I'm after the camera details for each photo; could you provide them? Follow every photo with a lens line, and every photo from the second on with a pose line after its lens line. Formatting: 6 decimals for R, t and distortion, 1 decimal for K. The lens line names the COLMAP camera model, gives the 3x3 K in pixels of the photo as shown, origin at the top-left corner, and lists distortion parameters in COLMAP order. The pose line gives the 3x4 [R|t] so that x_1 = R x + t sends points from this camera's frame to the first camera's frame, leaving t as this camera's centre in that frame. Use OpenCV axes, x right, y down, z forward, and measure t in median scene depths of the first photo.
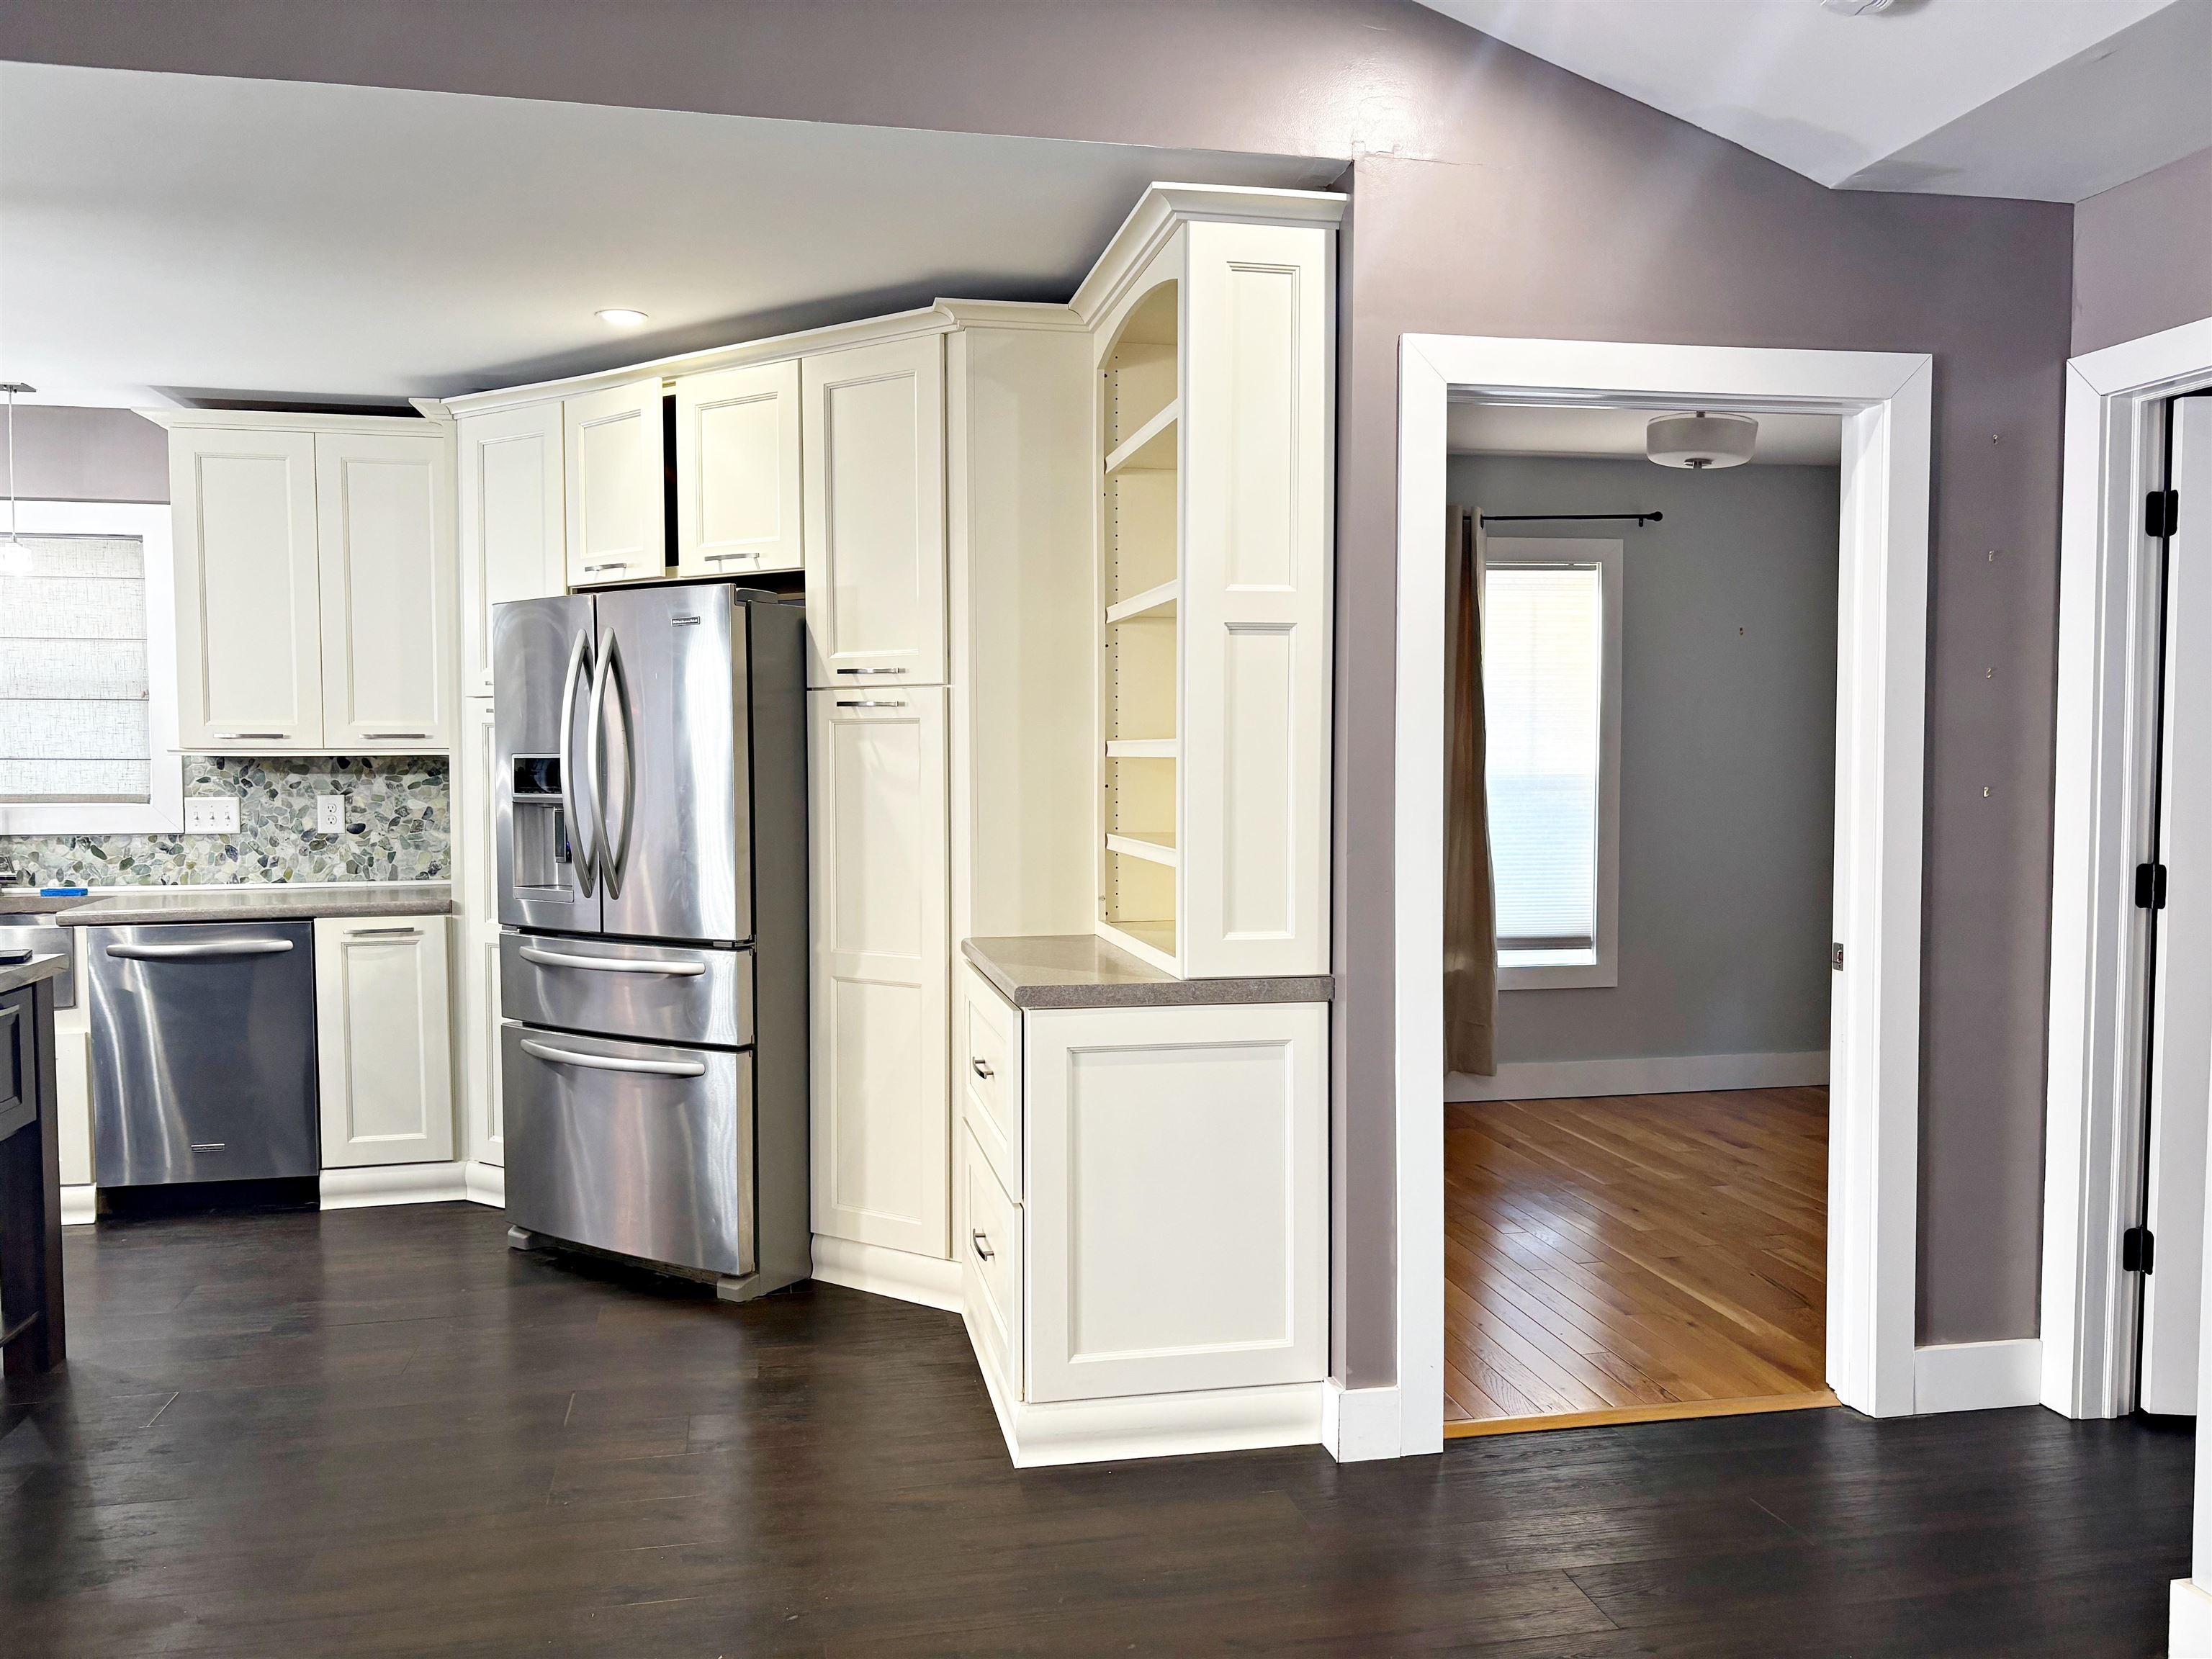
lens RADIAL K [[1675.7, 0, 1102.8], [0, 1675.7, 833.9], [0, 0, 1]] dist [0.018655, 0.017139]
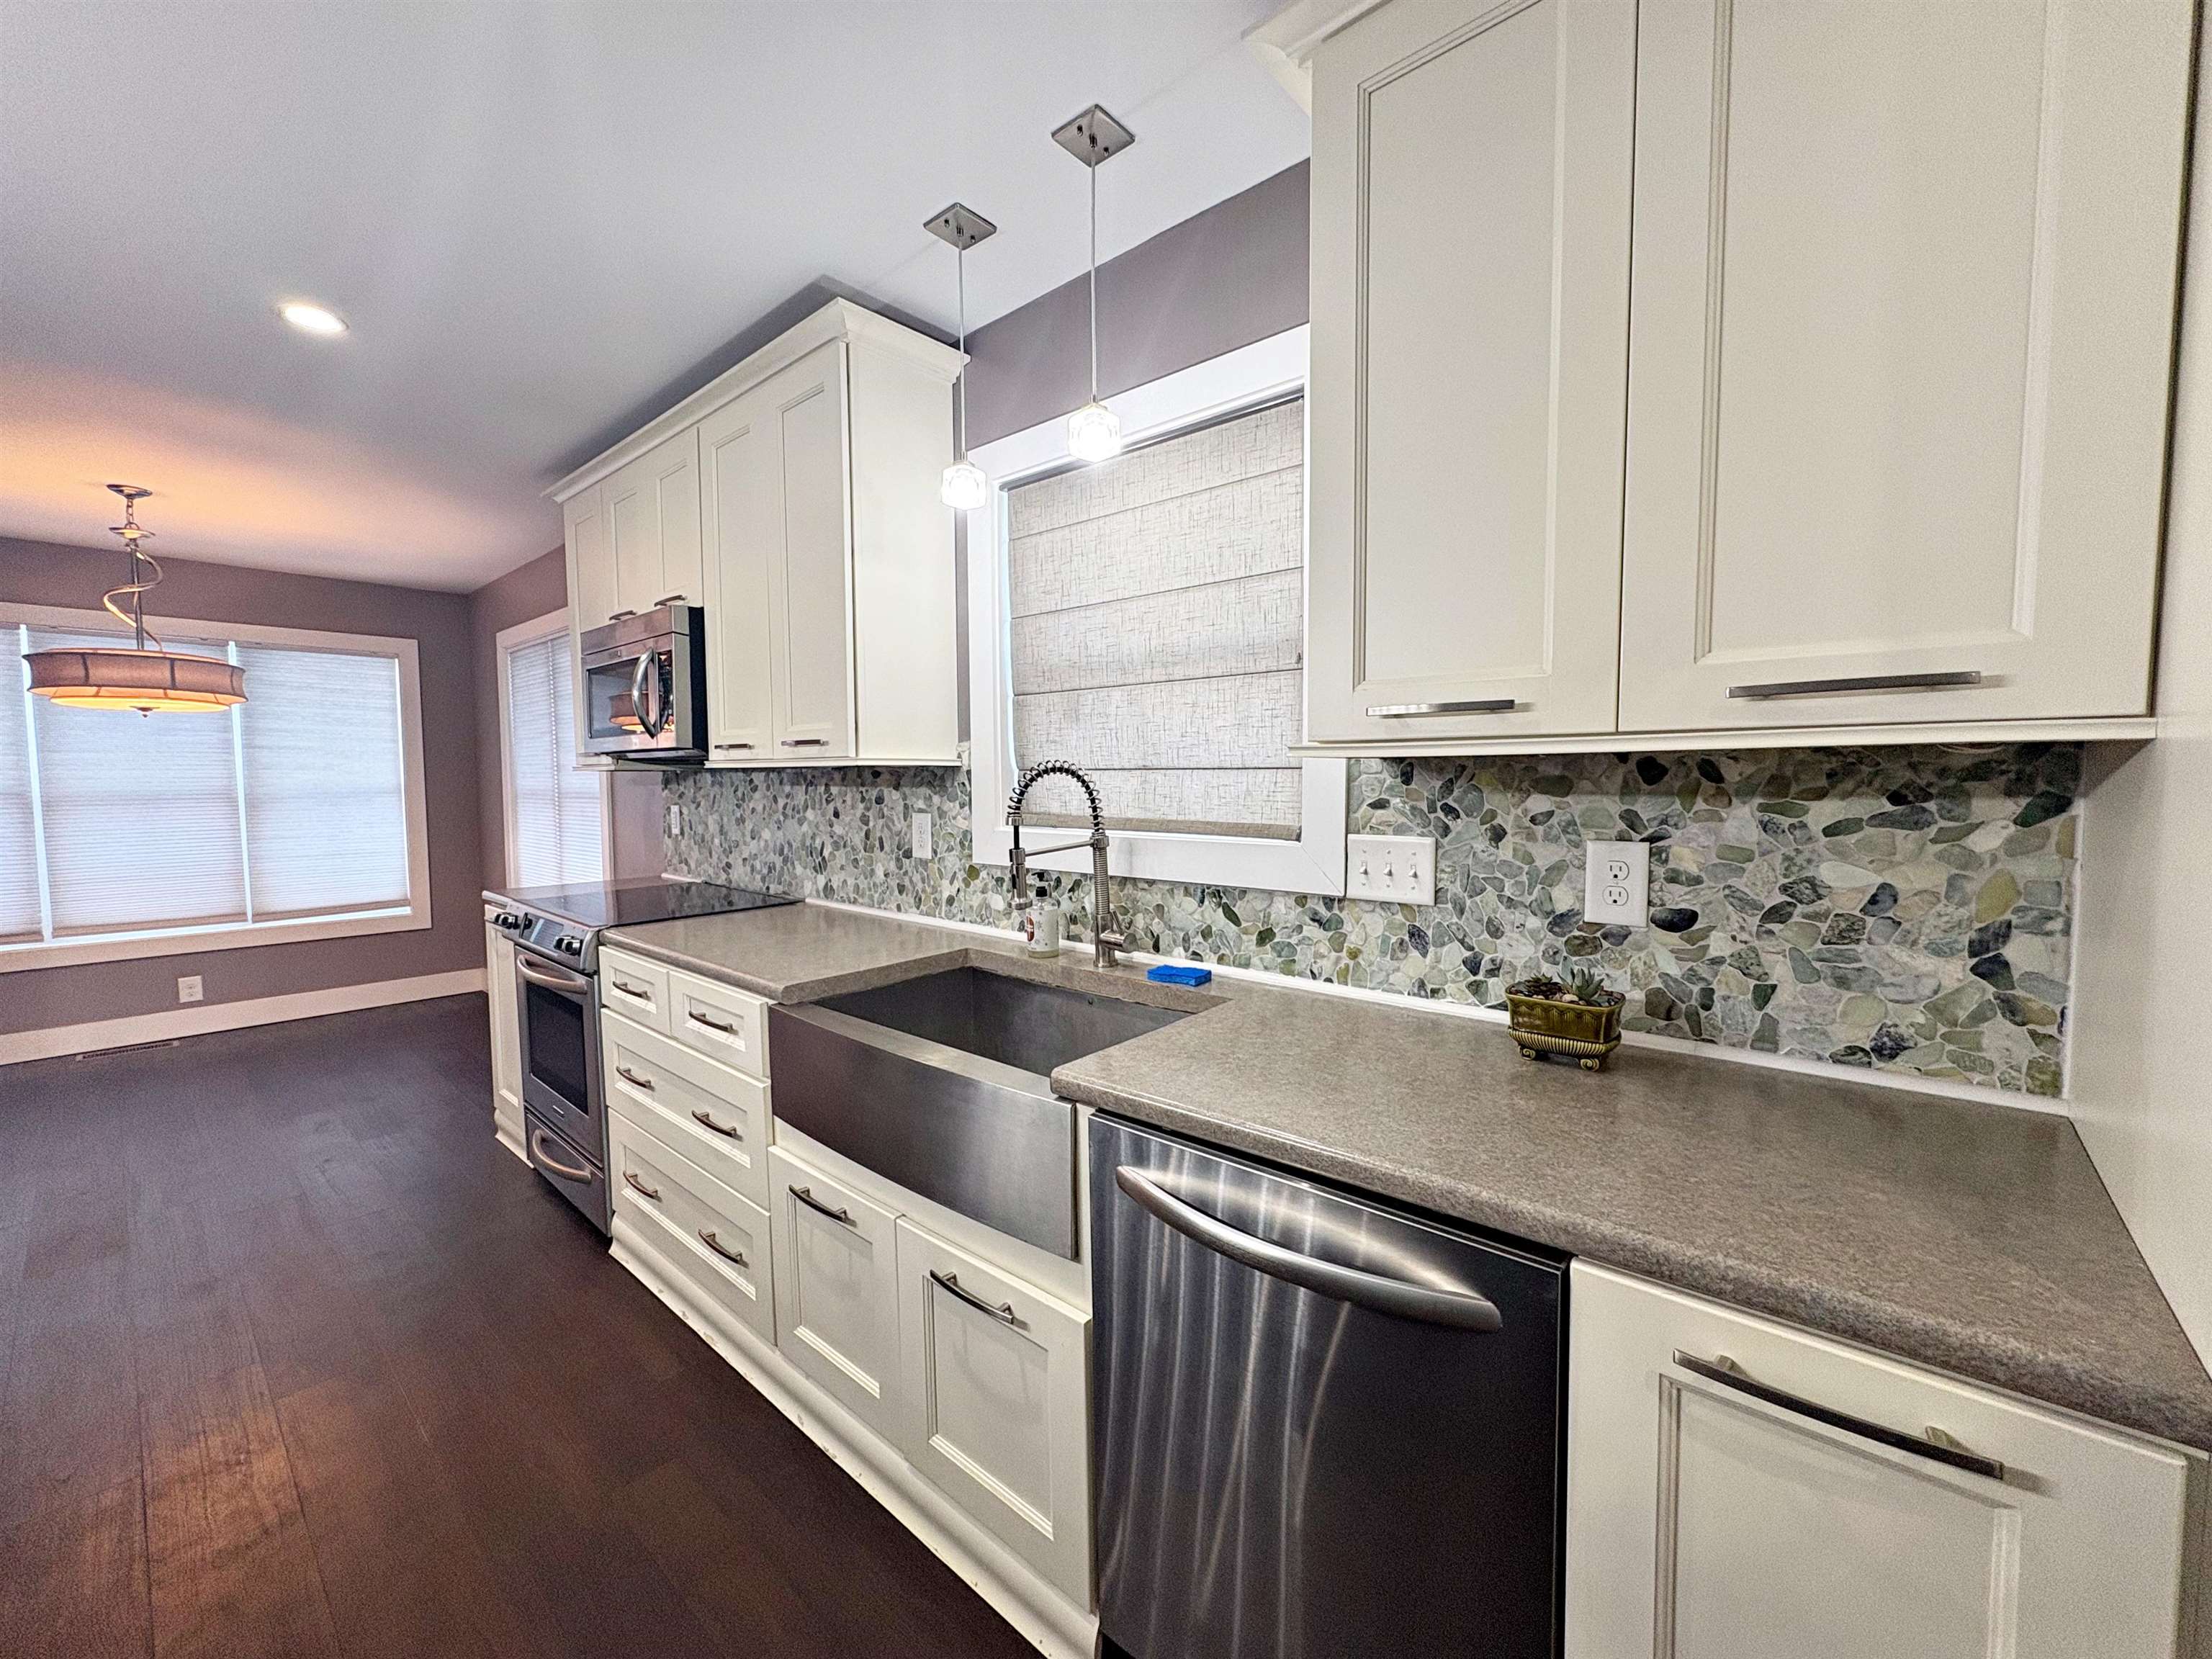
lens RADIAL K [[875.4, 0, 1100.3], [0, 875.4, 830.6], [0, 0, 1]] dist [0.001453, -0.000586]
pose [[0.600232, 0.046933, -0.798448, -0.357318], [-0.032532, 0.998883, 0.034258, -0.030028], [0.799164, 0.005412, 0.601089, 0.753015]]
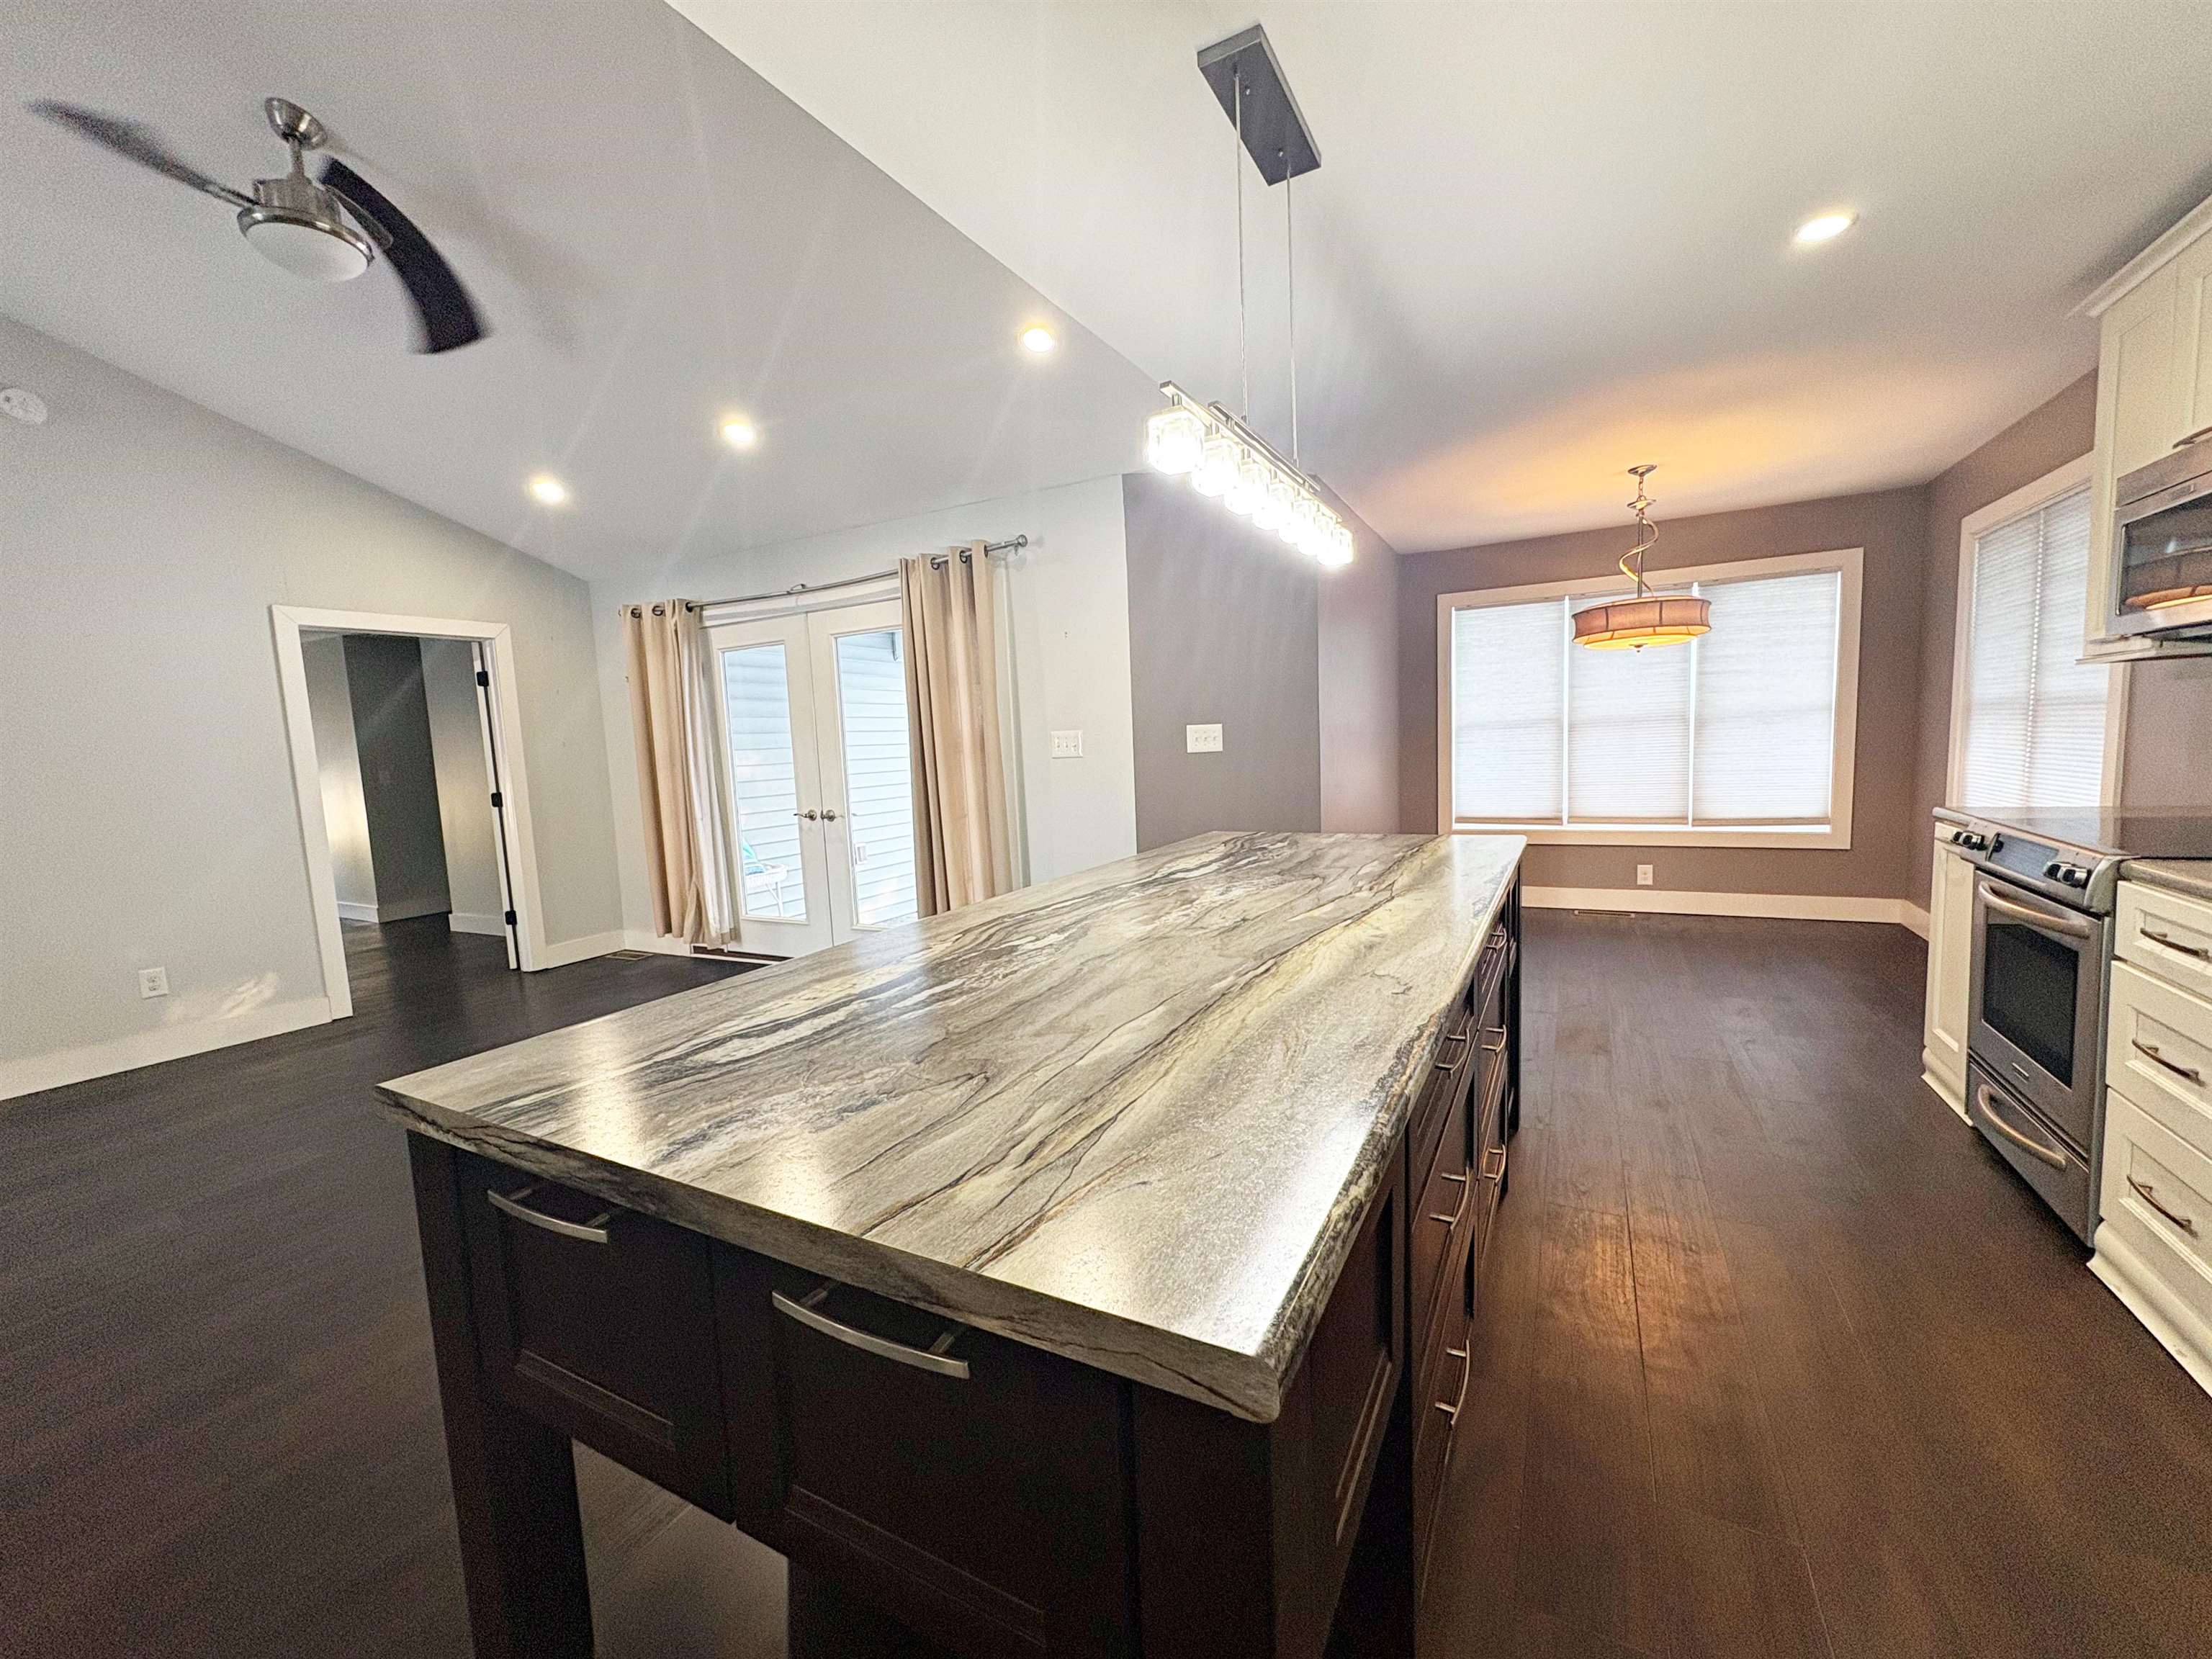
lens RADIAL K [[875.4, 0, 1105.9], [0, 875.4, 831.0], [0, 0, 1]] dist [0.001453, -0.000586]
pose [[-0.641489, 0.107753, -0.759527, -0.348126], [0.010931, 0.991269, 0.131398, -0.017041], [0.767055, 0.075988, -0.637066, 0.730233]]
